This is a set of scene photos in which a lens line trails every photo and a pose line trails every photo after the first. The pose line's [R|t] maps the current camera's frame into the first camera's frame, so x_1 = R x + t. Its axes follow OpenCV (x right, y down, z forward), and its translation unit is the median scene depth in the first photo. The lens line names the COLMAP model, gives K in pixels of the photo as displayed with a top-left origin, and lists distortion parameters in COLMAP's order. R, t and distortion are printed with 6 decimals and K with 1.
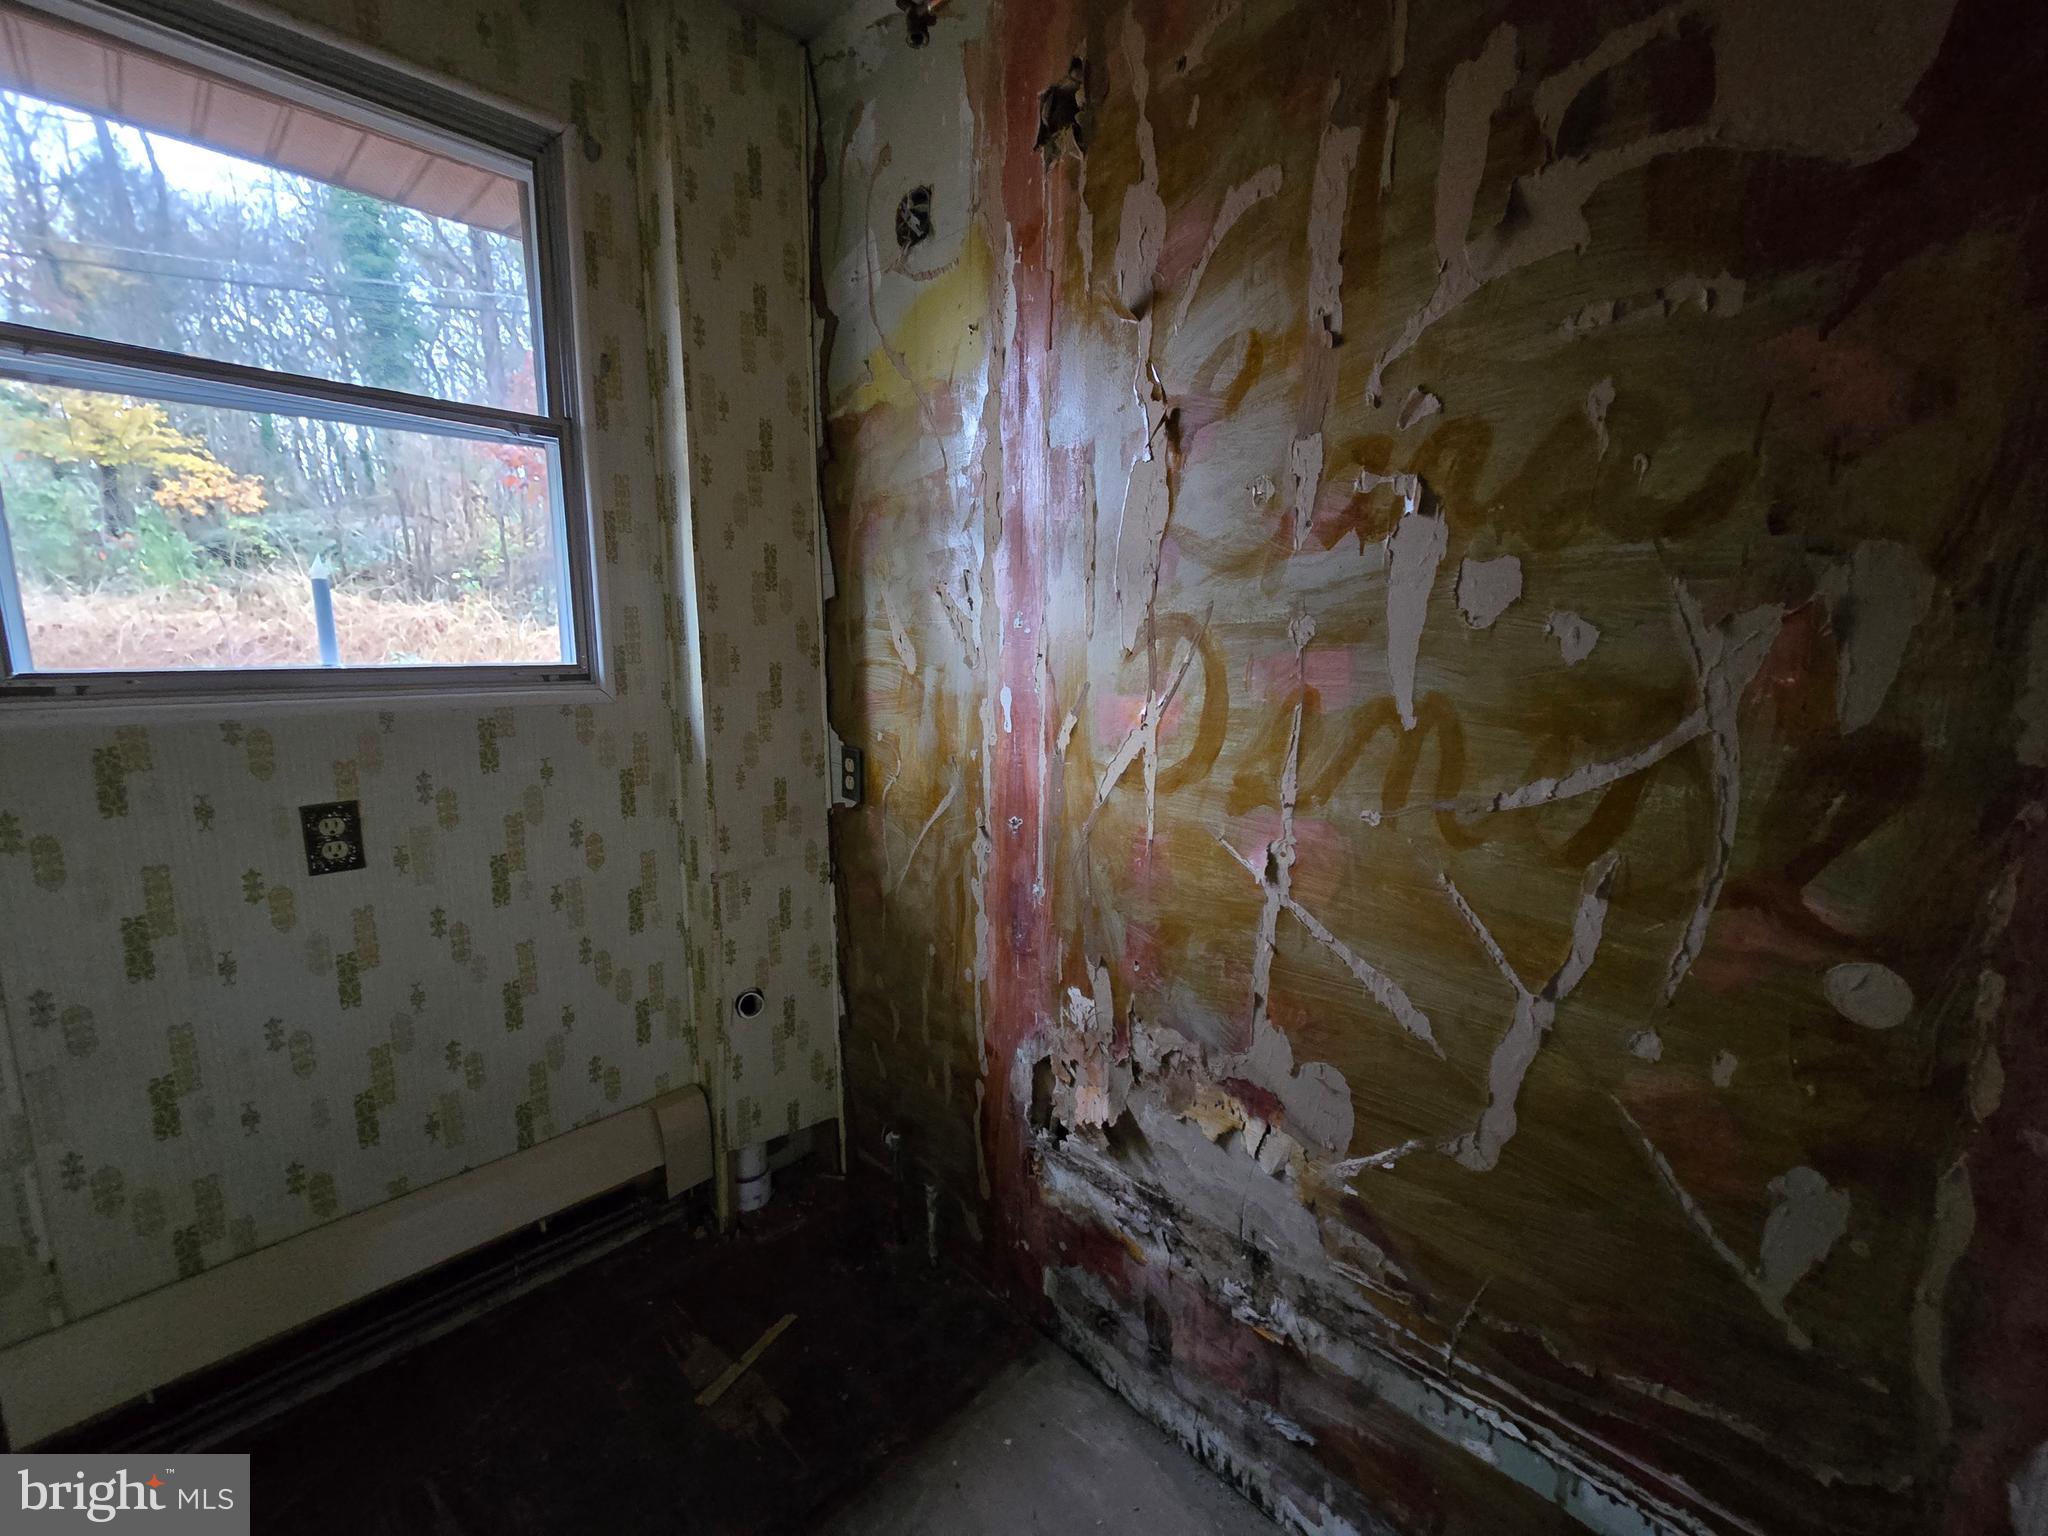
lens RADIAL K [[841.7, 0, 1016.7], [0, 841.7, 767.3], [0, 0, 1]] dist [-0.002537, -0.000899]
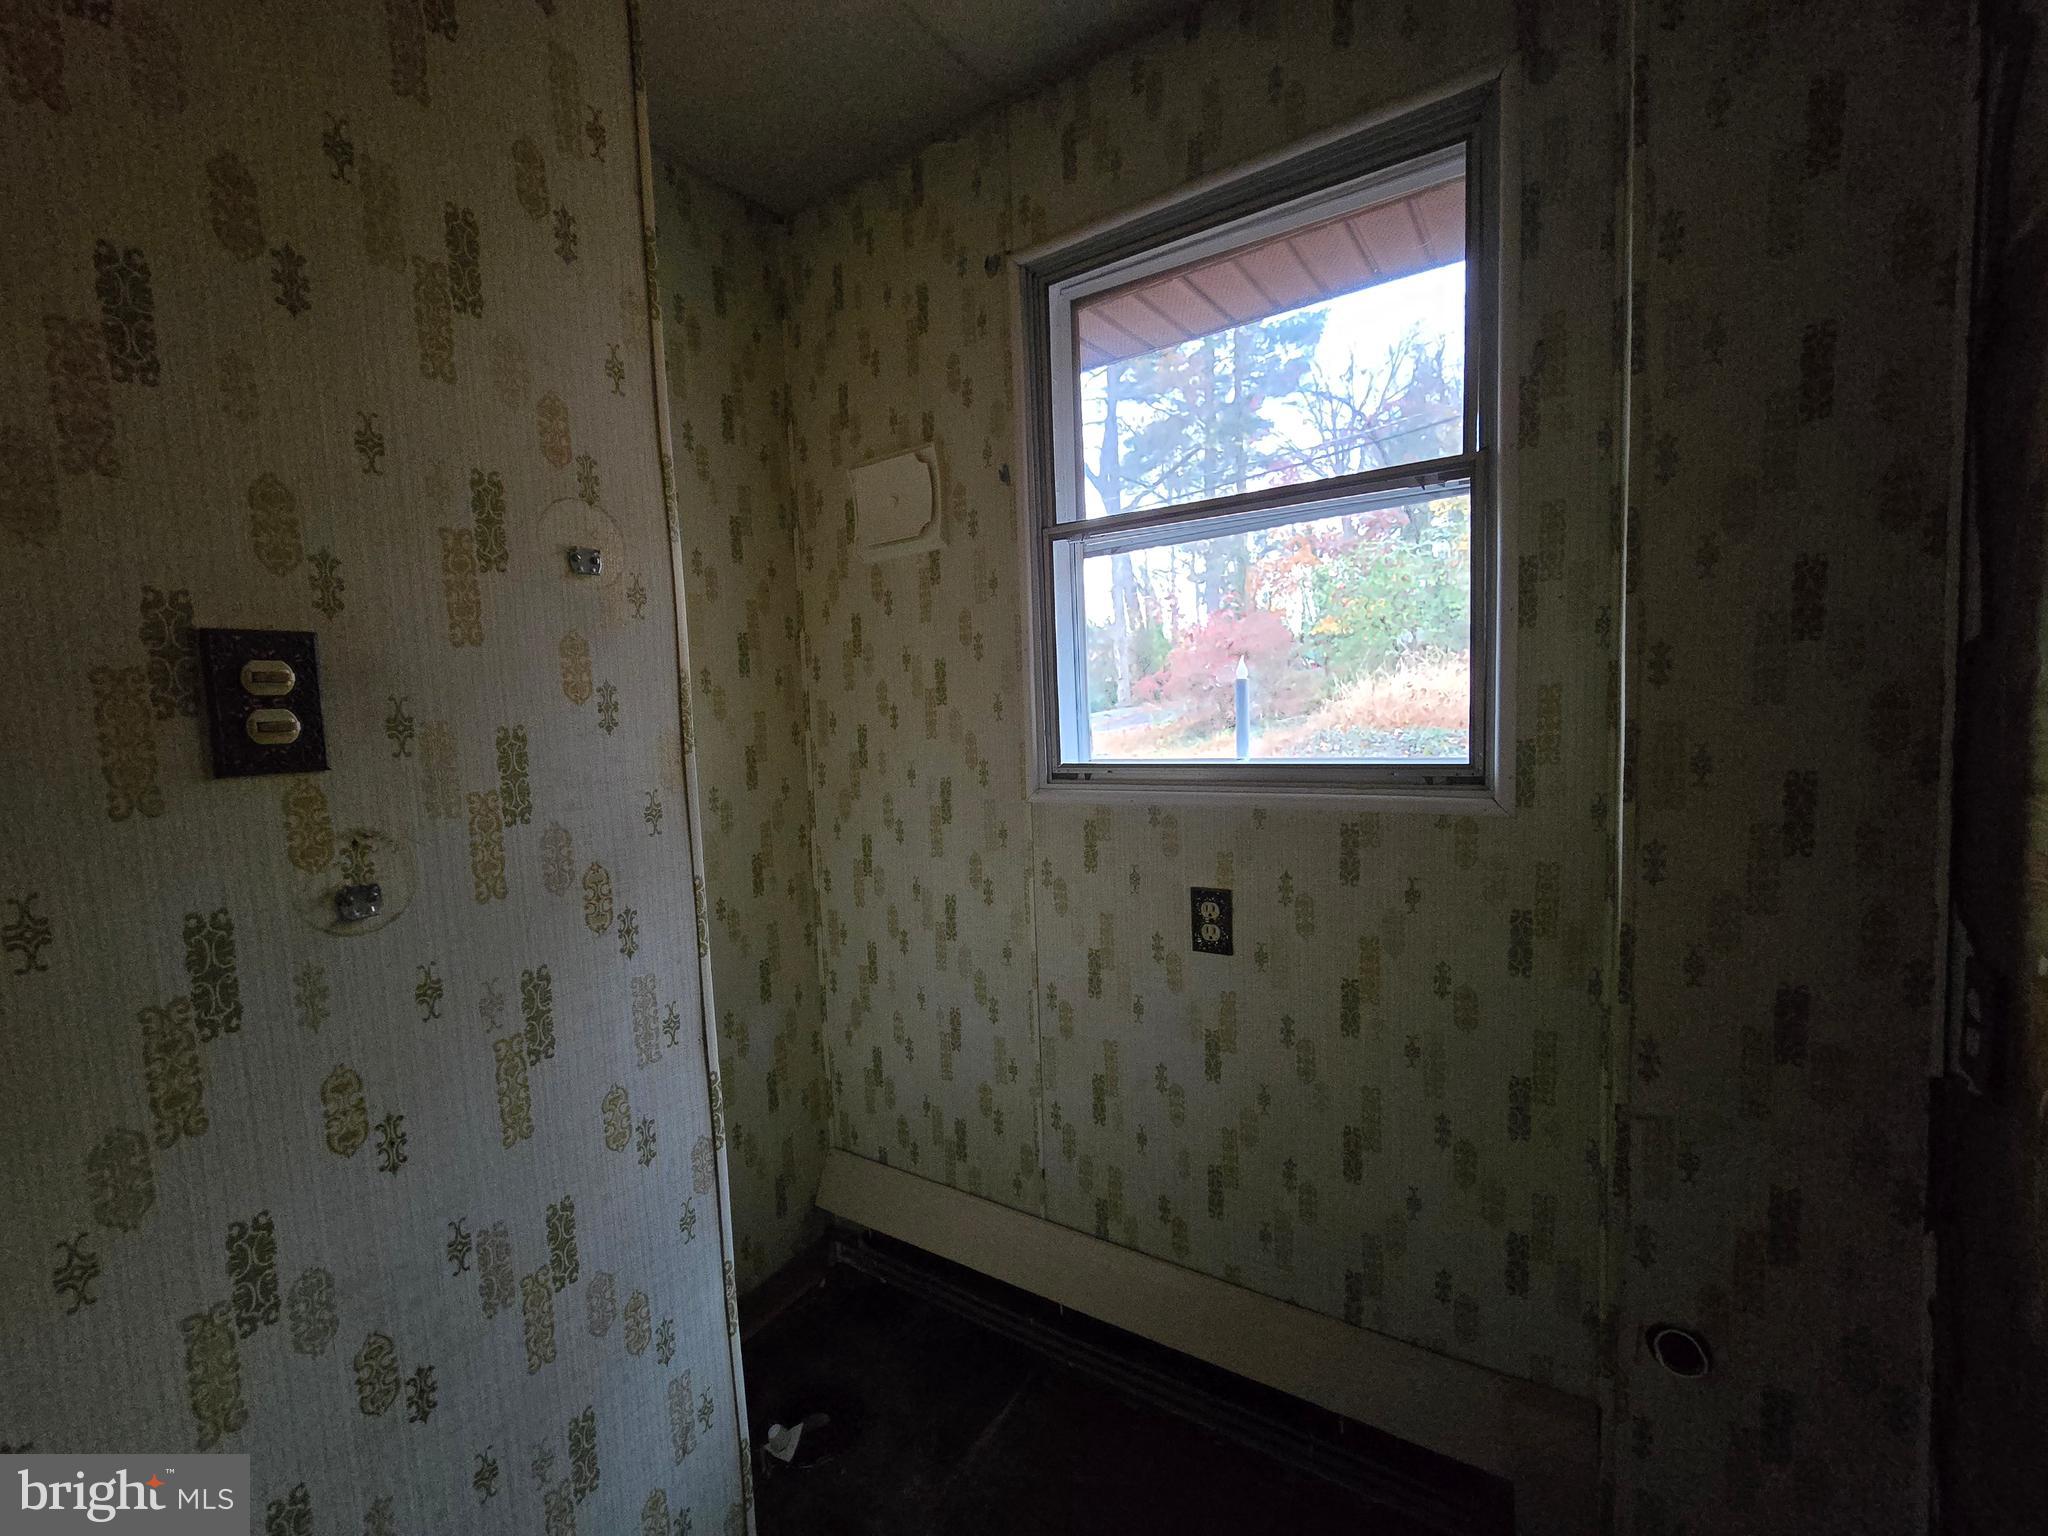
lens RADIAL K [[841.7, 0, 1020.9], [0, 841.7, 774.9], [0, 0, 1]] dist [-0.002537, -0.000899]
pose [[0.201726, 0.063169, -0.977403, 0.156254], [-0.102632, 0.993788, 0.043046, -0.109205], [0.974050, 0.091629, 0.206956, 0.467120]]
